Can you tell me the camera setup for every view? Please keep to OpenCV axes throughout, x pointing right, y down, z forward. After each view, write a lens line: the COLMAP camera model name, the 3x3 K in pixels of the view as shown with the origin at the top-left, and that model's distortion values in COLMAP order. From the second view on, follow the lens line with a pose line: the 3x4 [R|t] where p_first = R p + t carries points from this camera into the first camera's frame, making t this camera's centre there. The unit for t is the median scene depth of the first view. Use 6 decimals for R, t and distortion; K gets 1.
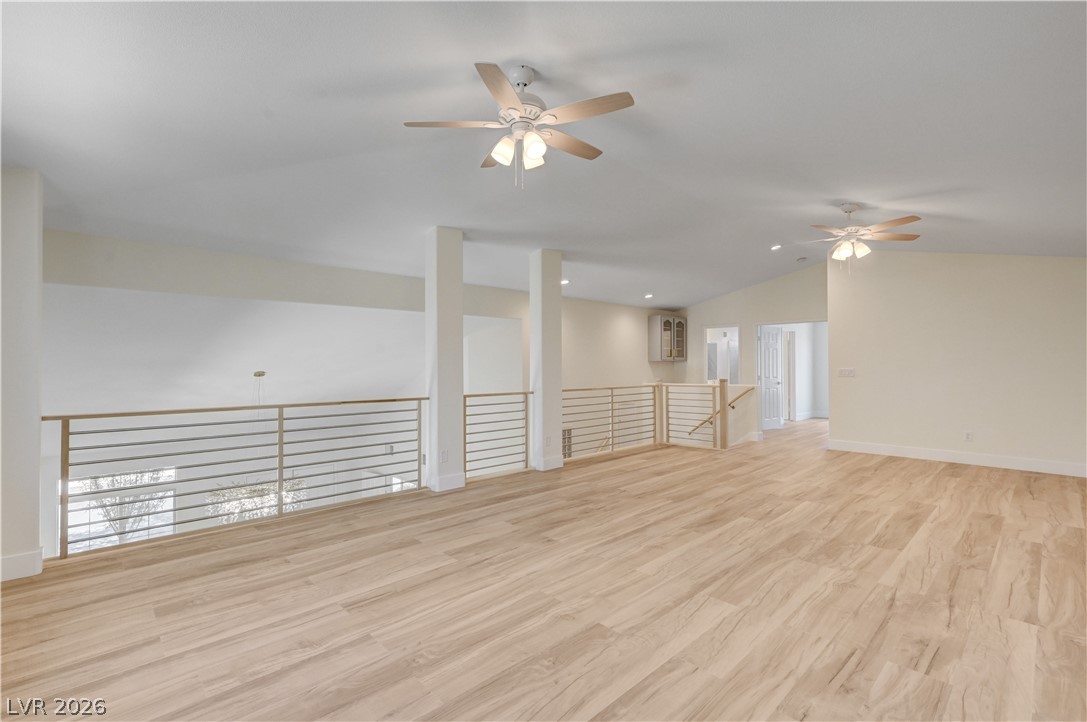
lens RADIAL K [[480.7, 0, 554.0], [0, 480.7, 363.0], [0, 0, 1]] dist [0.002110, -0.000741]
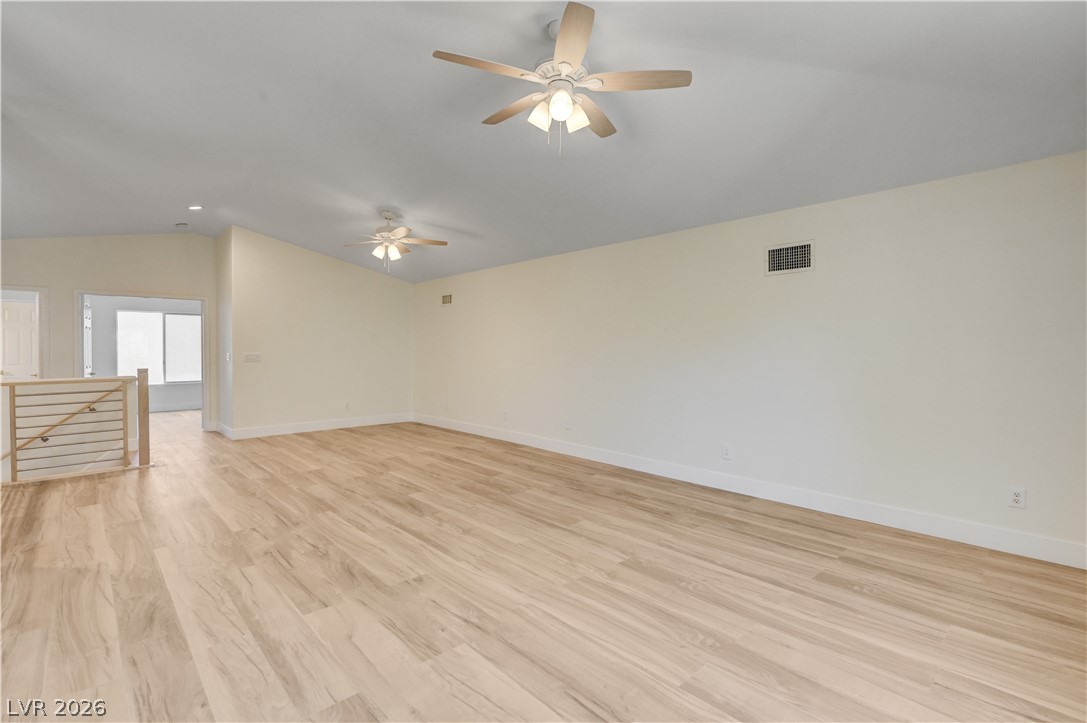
lens RADIAL K [[480.7, 0, 552.0], [0, 480.7, 360.9], [0, 0, 1]] dist [0.002110, -0.000741]
pose [[0.042830, -0.017951, 0.998921, -0.836437], [-0.008385, 0.999797, 0.018326, 0.005657], [-0.999047, -0.009161, 0.042671, 0.835175]]
